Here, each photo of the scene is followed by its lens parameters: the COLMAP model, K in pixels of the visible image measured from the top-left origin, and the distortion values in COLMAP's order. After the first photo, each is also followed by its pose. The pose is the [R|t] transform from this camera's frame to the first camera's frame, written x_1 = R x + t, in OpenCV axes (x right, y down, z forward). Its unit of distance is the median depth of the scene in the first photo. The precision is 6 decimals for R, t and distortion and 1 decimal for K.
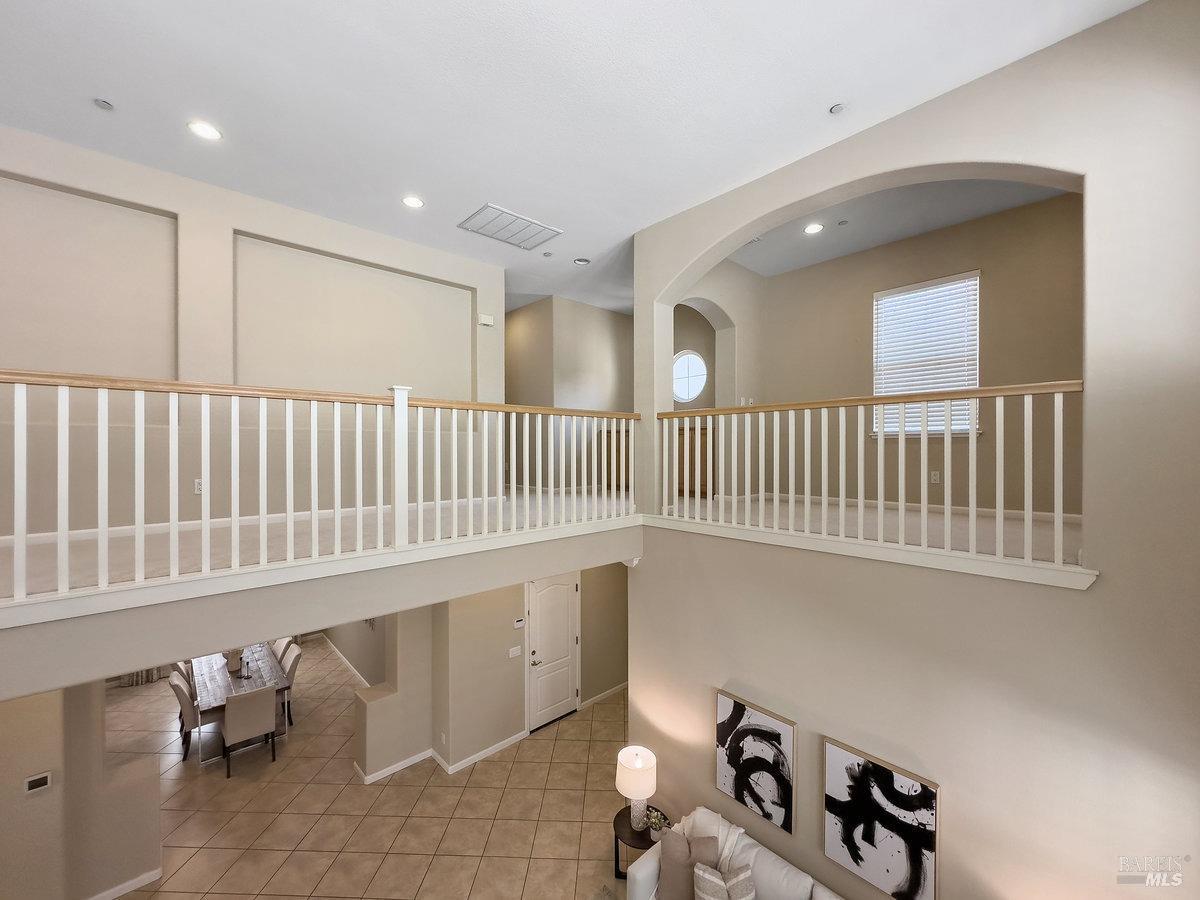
lens RADIAL K [[485.1, 0, 590.9], [0, 485.1, 455.9], [0, 0, 1]] dist [-0.002372, -0.000114]
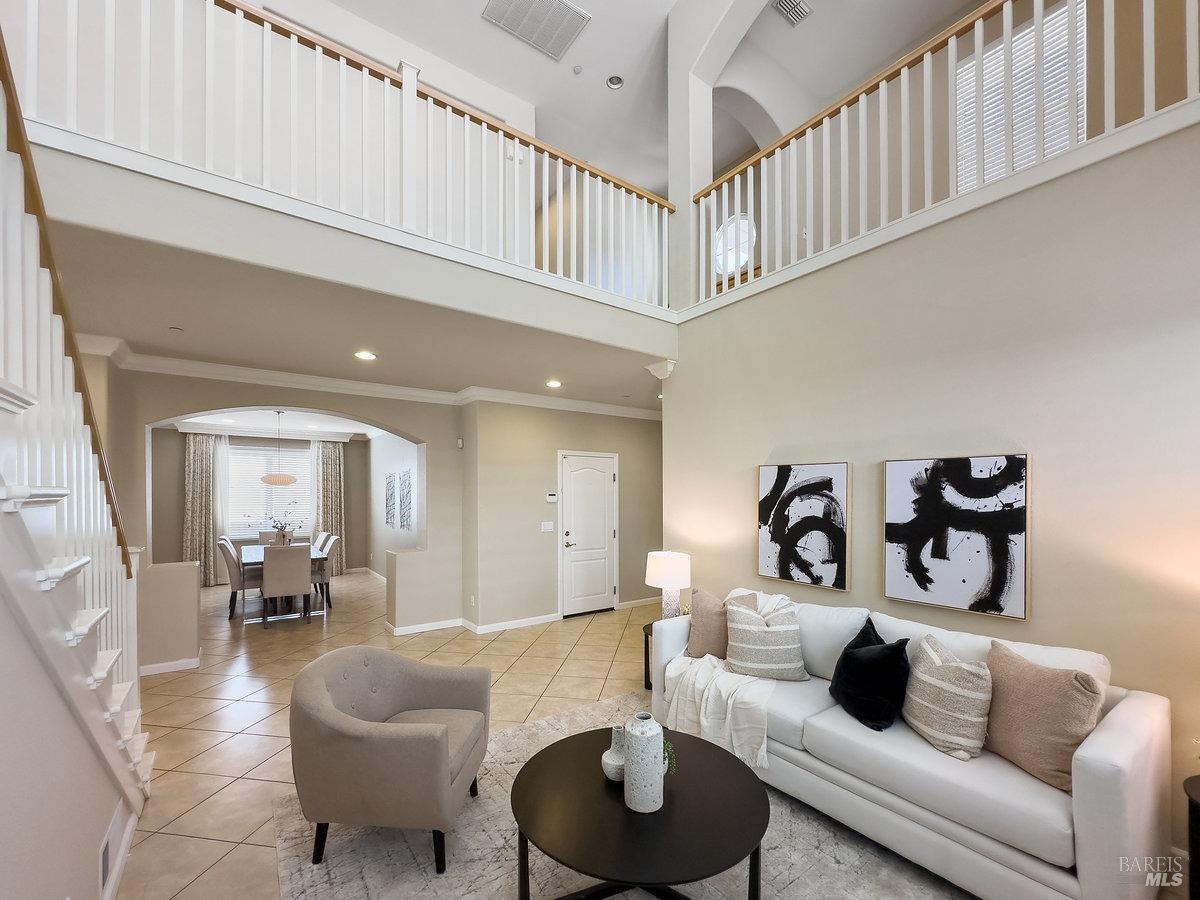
lens RADIAL K [[485.1, 0, 595.0], [0, 485.1, 497.1], [0, 0, 1]] dist [-0.002372, -0.000114]
pose [[0.995228, 0.001515, -0.097563, 0.049323], [-0.002454, 0.999952, -0.009502, 0.587588], [0.097544, 0.009696, 0.995184, 0.084492]]
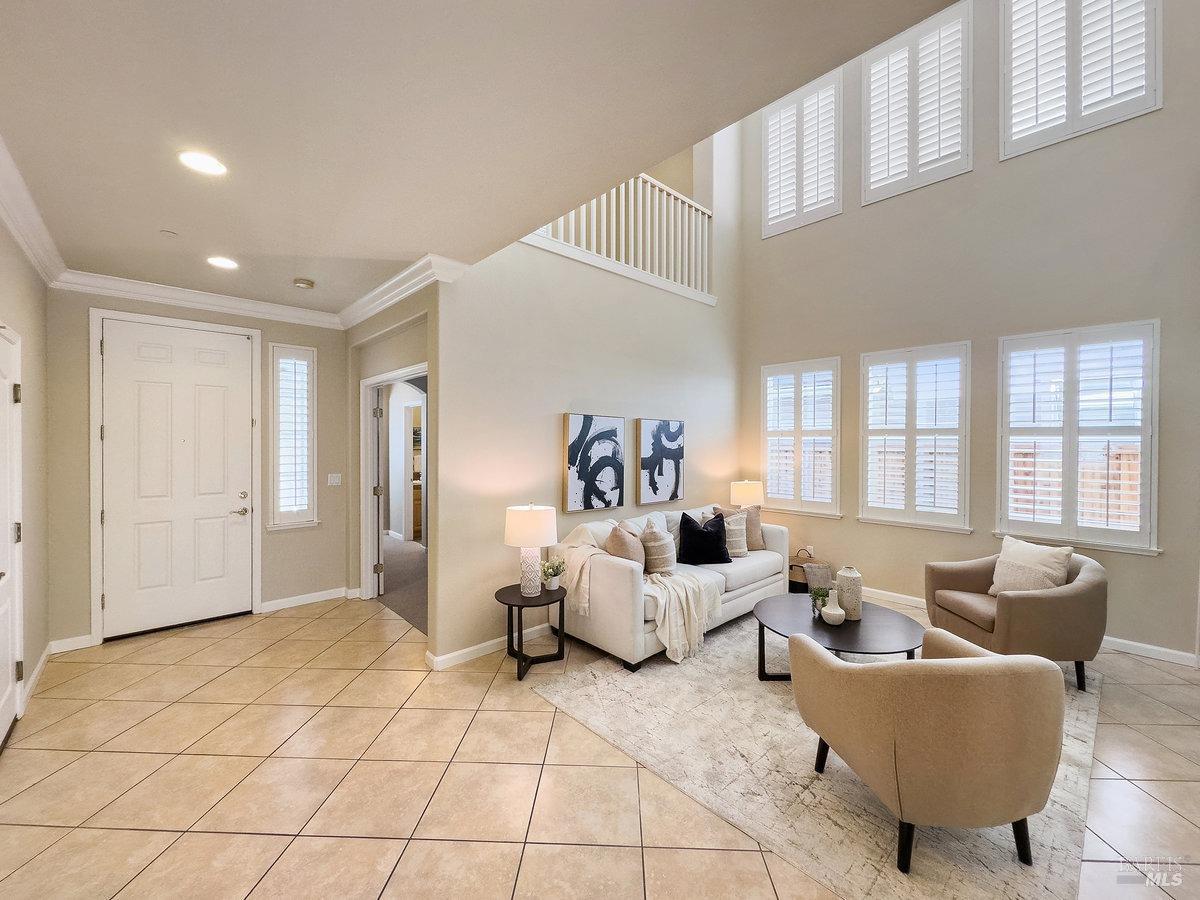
lens RADIAL K [[485.1, 0, 605.7], [0, 485.1, 437.0], [0, 0, 1]] dist [-0.002372, -0.000114]
pose [[-0.022882, 0.011348, 0.999674, -0.786820], [0.009416, 0.999894, -0.011135, 0.580749], [-0.999694, 0.009158, -0.022987, 1.006689]]
